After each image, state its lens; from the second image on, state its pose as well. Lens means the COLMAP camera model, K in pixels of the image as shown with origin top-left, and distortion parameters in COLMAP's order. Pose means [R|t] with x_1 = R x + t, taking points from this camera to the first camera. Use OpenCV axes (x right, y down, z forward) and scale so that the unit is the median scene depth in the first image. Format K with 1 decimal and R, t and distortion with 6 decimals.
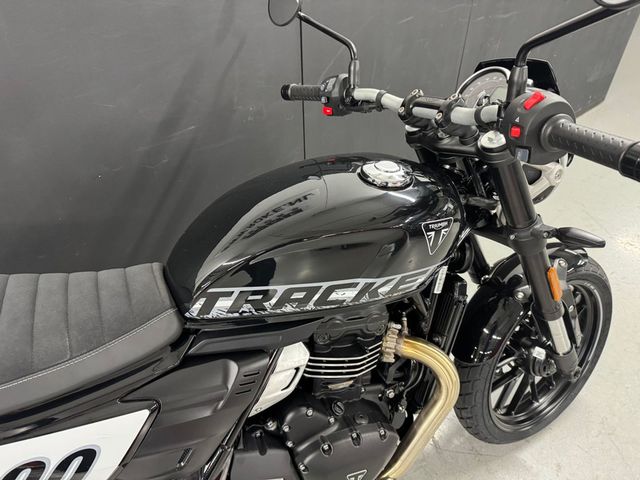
lens RADIAL K [[484.6, 0, 320.0], [0, 484.6, 240.0], [0, 0, 1]] dist [0.000685, -0.002075]
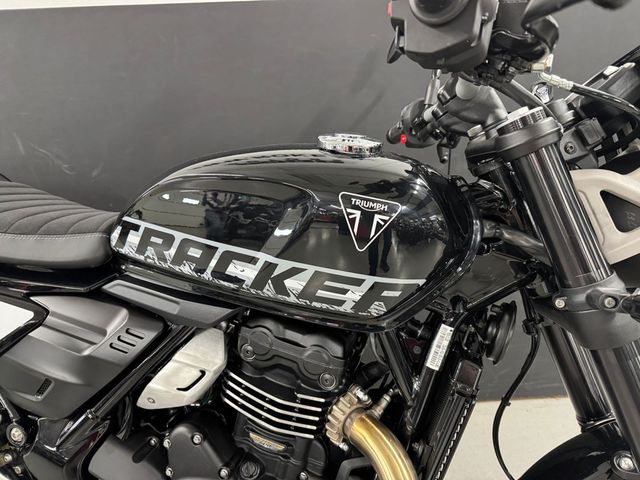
lens RADIAL K [[484.6, 0, 320.0], [0, 484.6, 240.0], [0, 0, 1]] dist [0.000685, -0.002075]
pose [[0.775541, 0.176639, -0.606082, 0.610528], [-0.377230, 0.899473, -0.220556, 0.192155], [0.506195, 0.399683, 0.764212, 0.444140]]
